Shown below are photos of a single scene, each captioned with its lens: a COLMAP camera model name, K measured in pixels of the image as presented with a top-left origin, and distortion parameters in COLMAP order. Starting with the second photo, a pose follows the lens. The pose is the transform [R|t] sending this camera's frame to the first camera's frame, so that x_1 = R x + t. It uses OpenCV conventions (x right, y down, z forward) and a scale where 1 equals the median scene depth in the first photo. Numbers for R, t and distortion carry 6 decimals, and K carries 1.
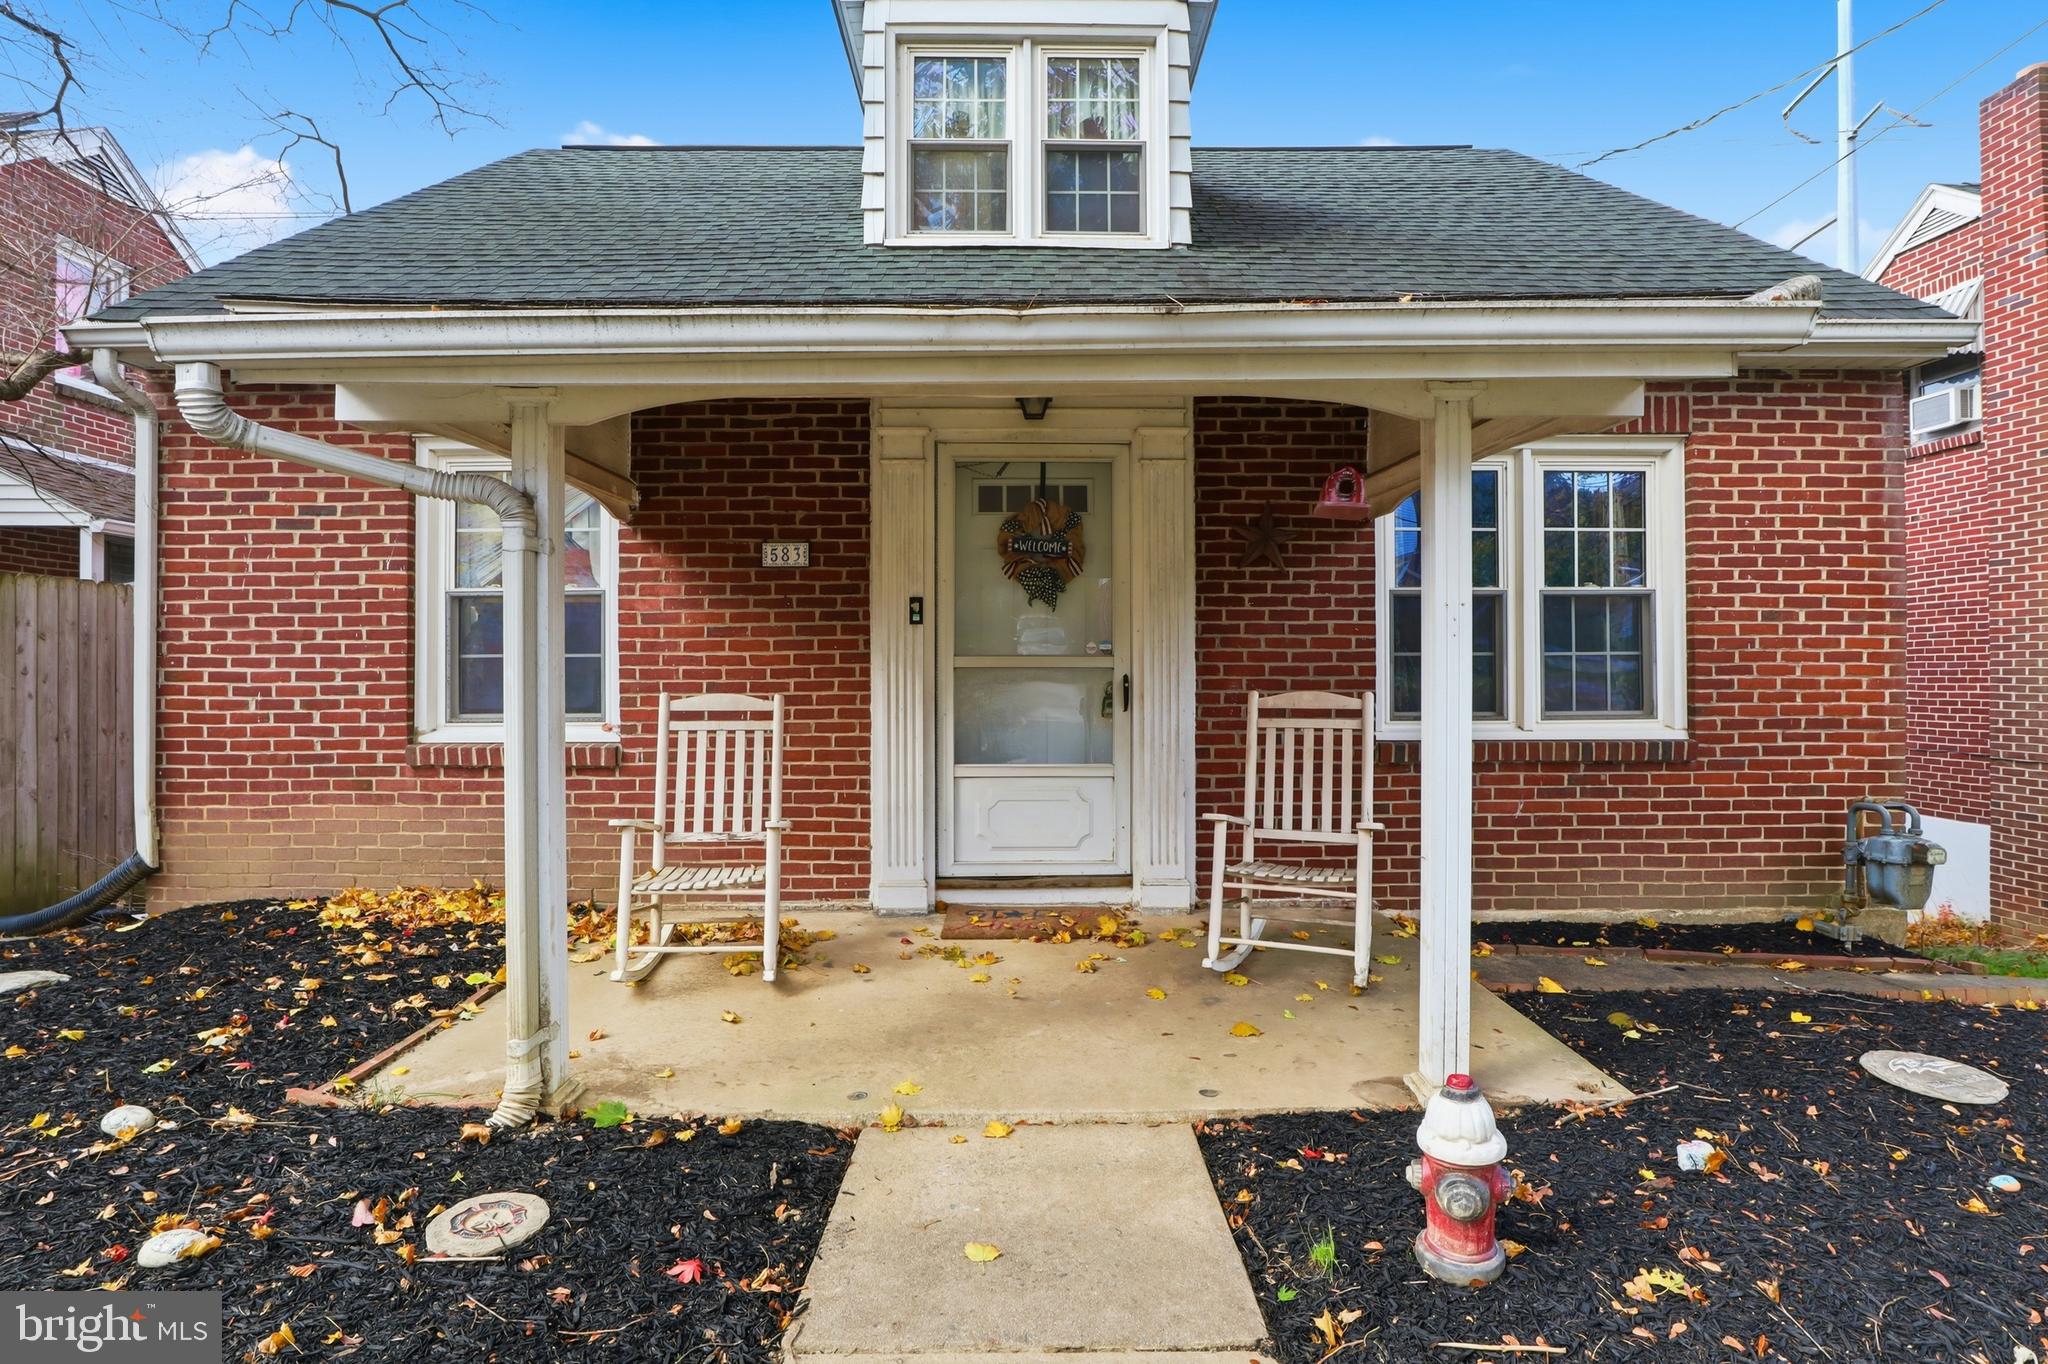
lens RADIAL K [[1035.1, 0, 1024.5], [0, 1035.1, 687.4], [0, 0, 1]] dist [-0.025170, 0.001010]
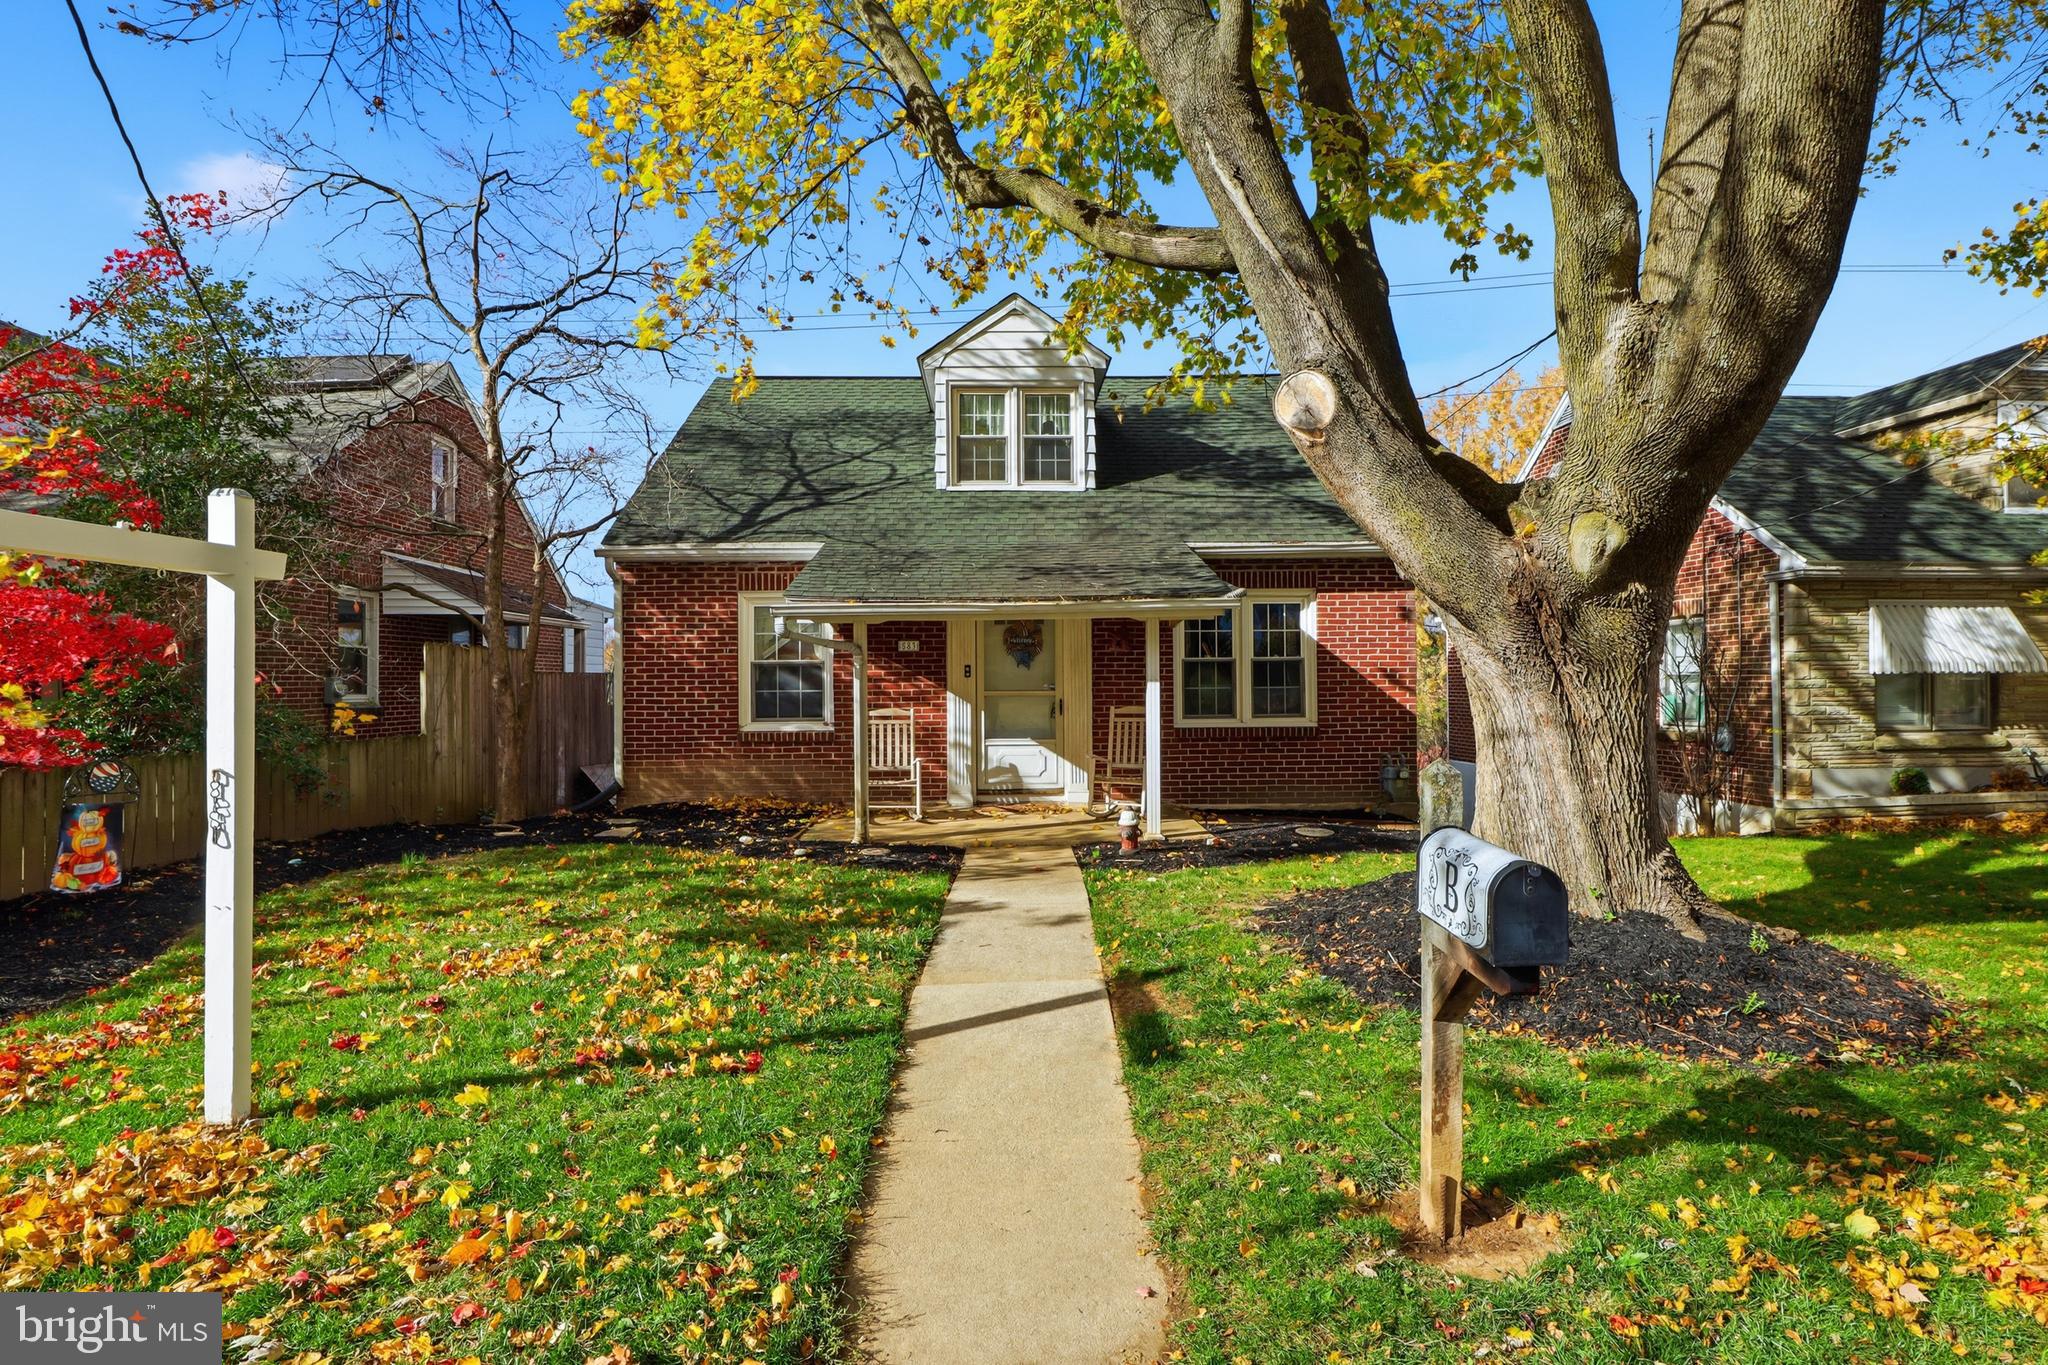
lens RADIAL K [[1069.0, 0, 1023.3], [0, 1069.0, 679.9], [0, 0, 1]] dist [-0.002842, 0.000944]
pose [[0.999828, -0.003689, 0.018182, -0.025734], [0.003953, 0.999887, -0.014489, -0.020473], [-0.018126, 0.014558, 0.999730, -1.313519]]
